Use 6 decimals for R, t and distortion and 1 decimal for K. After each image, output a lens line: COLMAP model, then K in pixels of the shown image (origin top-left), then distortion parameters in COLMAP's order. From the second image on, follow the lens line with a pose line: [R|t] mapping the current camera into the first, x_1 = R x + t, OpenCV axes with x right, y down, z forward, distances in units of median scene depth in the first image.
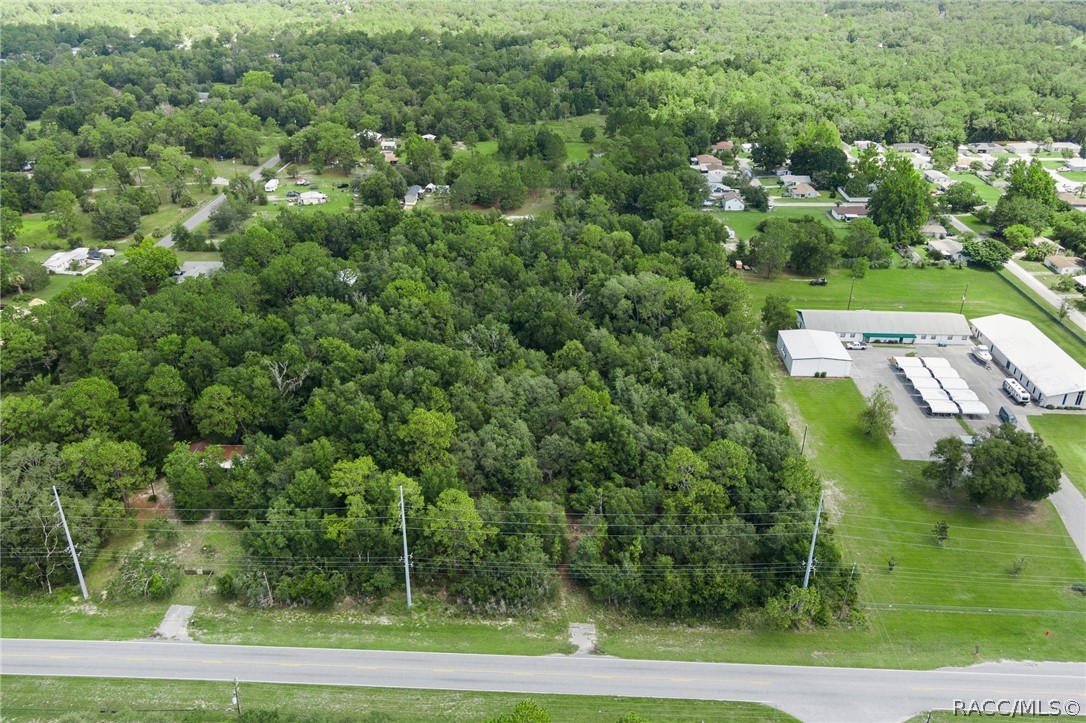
lens RADIAL K [[876.9, 0, 543.0], [0, 876.9, 361.5], [0, 0, 1]] dist [-0.003091, 0.009727]
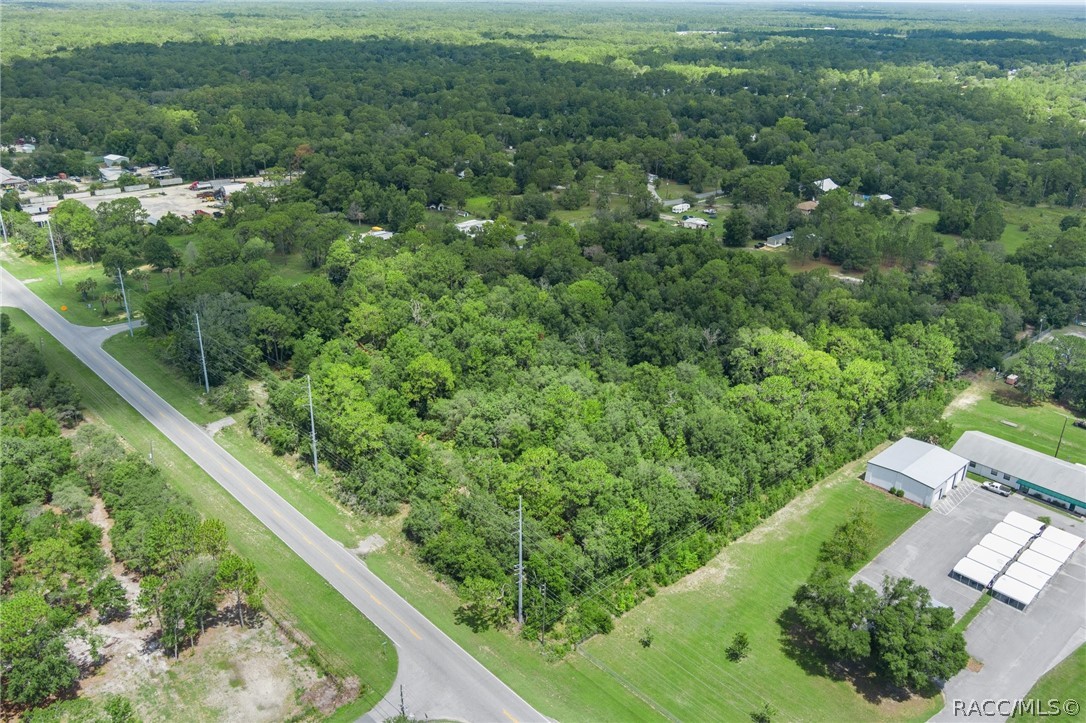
lens RADIAL K [[876.9, 0, 543.0], [0, 876.9, 361.5], [0, 0, 1]] dist [-0.003091, 0.009727]
pose [[0.710959, 0.281679, -0.644355, 0.462437], [-0.320906, 0.945262, 0.059144, -0.035425], [0.625744, 0.164729, 0.762436, 0.096176]]
